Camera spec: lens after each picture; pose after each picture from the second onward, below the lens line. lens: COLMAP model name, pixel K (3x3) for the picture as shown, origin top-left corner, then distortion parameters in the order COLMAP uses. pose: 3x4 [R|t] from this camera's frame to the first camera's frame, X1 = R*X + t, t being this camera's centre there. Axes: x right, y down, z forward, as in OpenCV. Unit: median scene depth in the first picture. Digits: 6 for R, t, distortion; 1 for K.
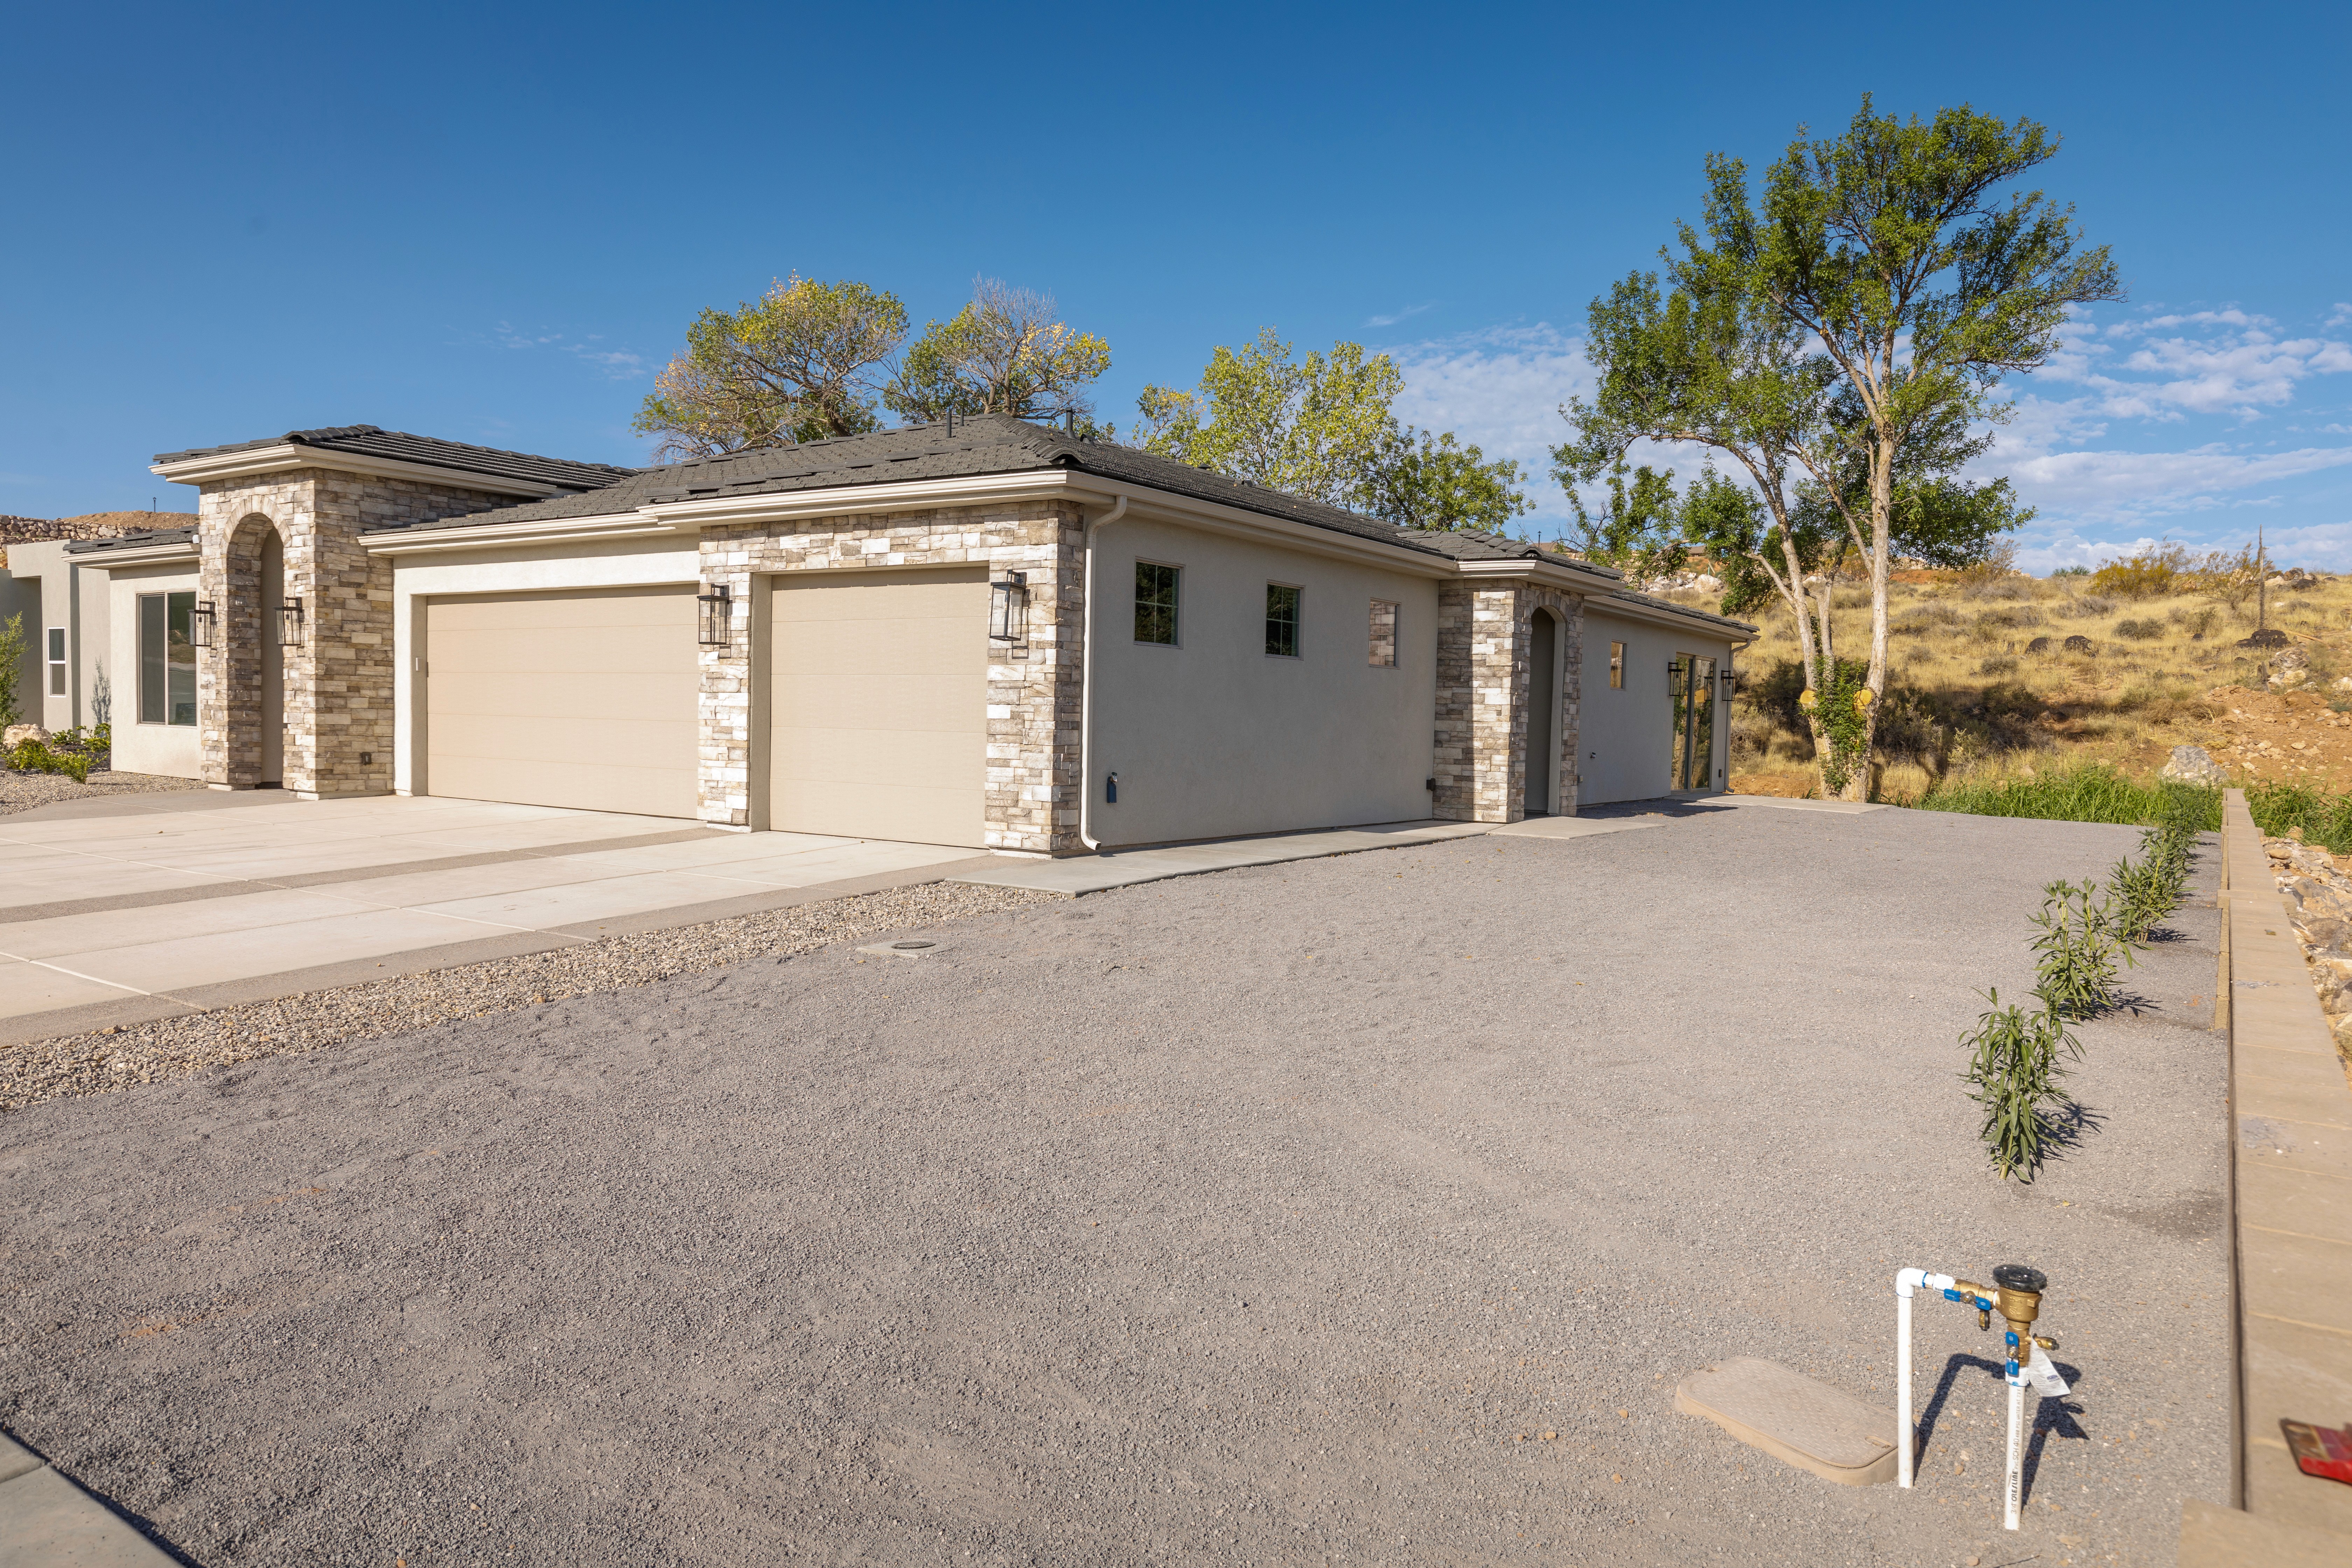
lens RADIAL K [[1454.3, 0, 1185.2], [0, 1454.3, 778.8], [0, 0, 1]] dist [0.004524, -0.001270]
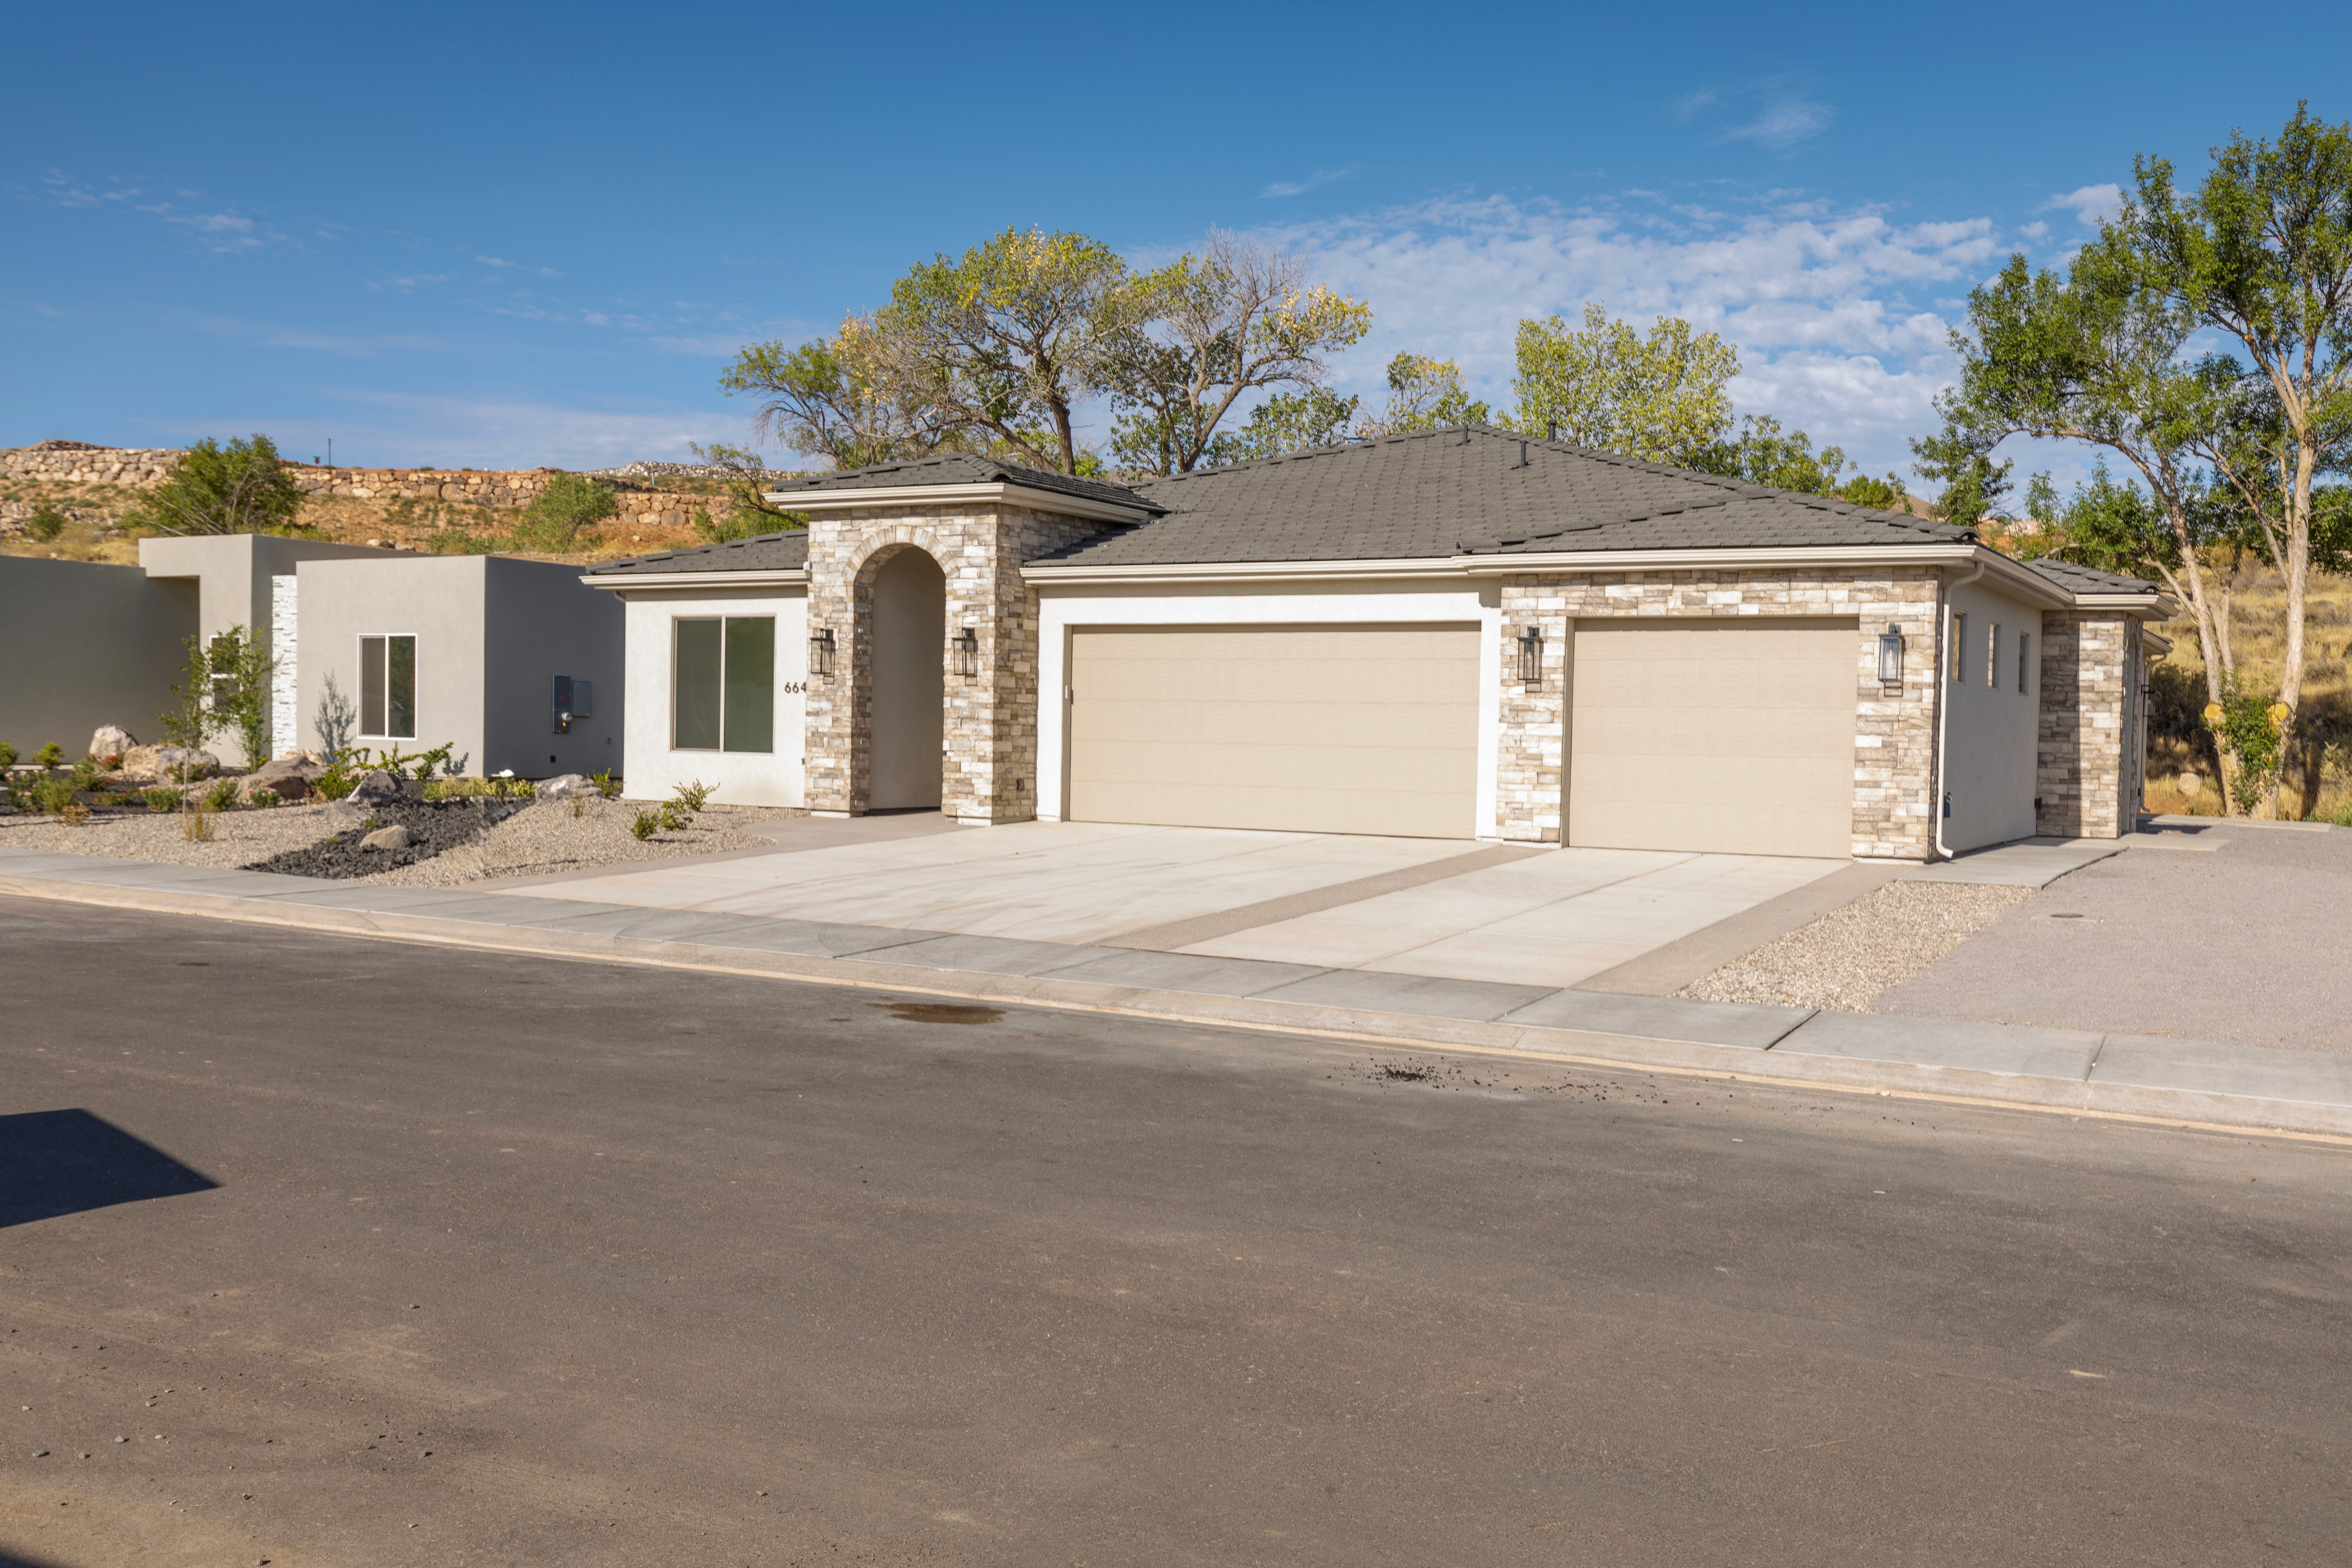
lens RADIAL K [[1976.7, 0, 1171.5], [0, 1976.7, 781.7], [0, 0, 1]] dist [0.013940, -0.001769]
pose [[0.997232, -0.005969, 0.074111, -0.573007], [0.006924, 0.999896, -0.012630, 0.002151], [-0.074028, 0.013108, 0.997170, -0.397411]]
